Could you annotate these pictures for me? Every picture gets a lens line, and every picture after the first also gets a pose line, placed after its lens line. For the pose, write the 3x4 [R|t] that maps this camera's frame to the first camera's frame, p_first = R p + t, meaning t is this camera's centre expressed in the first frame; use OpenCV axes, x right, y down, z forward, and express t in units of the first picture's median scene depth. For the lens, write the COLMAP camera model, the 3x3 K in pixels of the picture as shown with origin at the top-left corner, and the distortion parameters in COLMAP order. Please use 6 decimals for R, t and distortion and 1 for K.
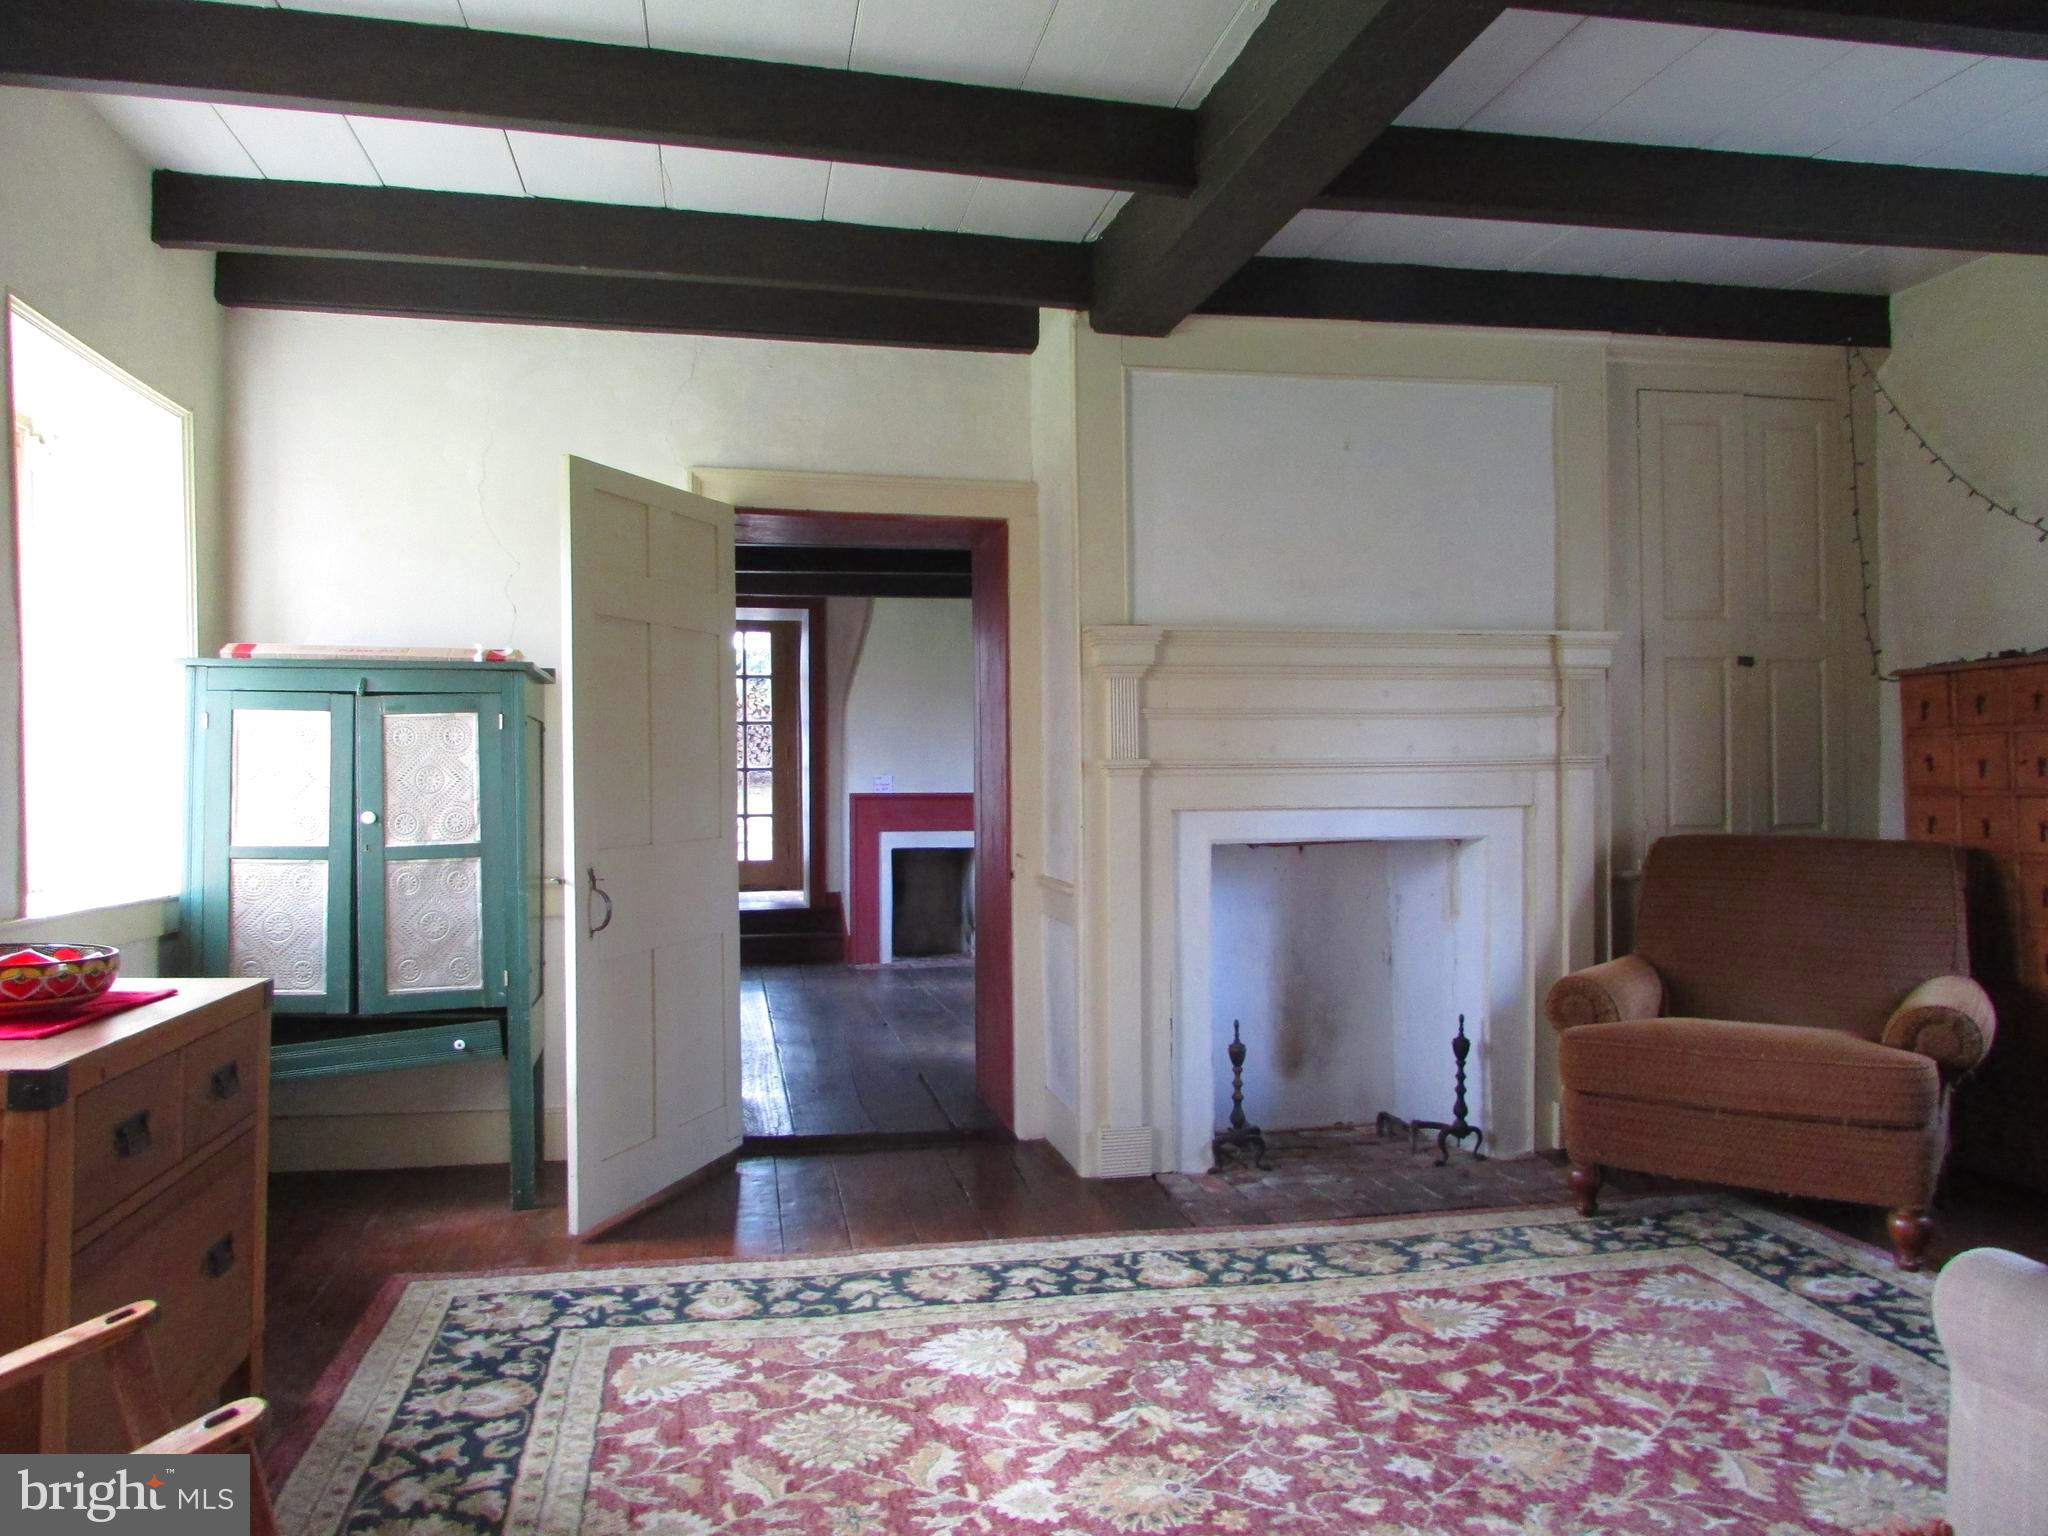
lens RADIAL K [[1451.6, 0, 1027.4], [0, 1451.6, 764.7], [0, 0, 1]] dist [-0.039018, 0.022384]
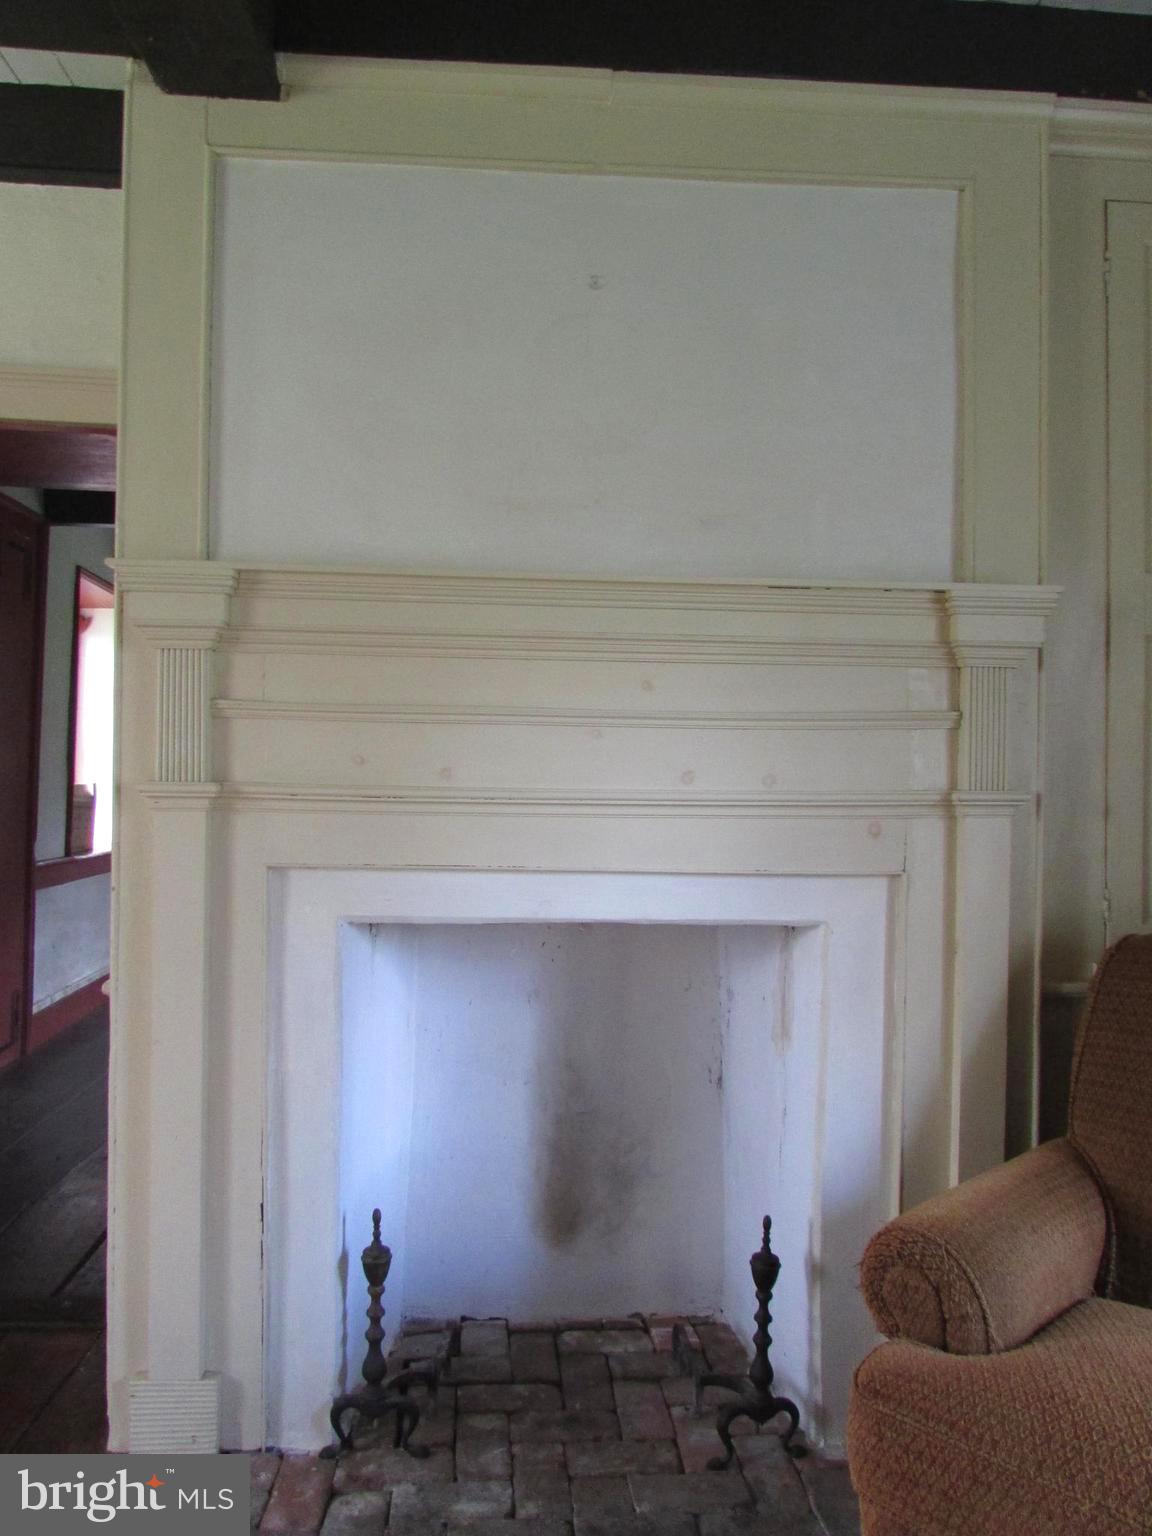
lens RADIAL K [[1088.7, 0, 569.7], [0, 1088.7, 768.2], [0, 0, 1]] dist [-0.039018, 0.022384]
pose [[0.991484, 0.023939, -0.128010, 0.269130], [-0.024353, 0.999702, -0.001672, -0.012193], [0.127932, 0.004775, 0.991771, 0.533307]]
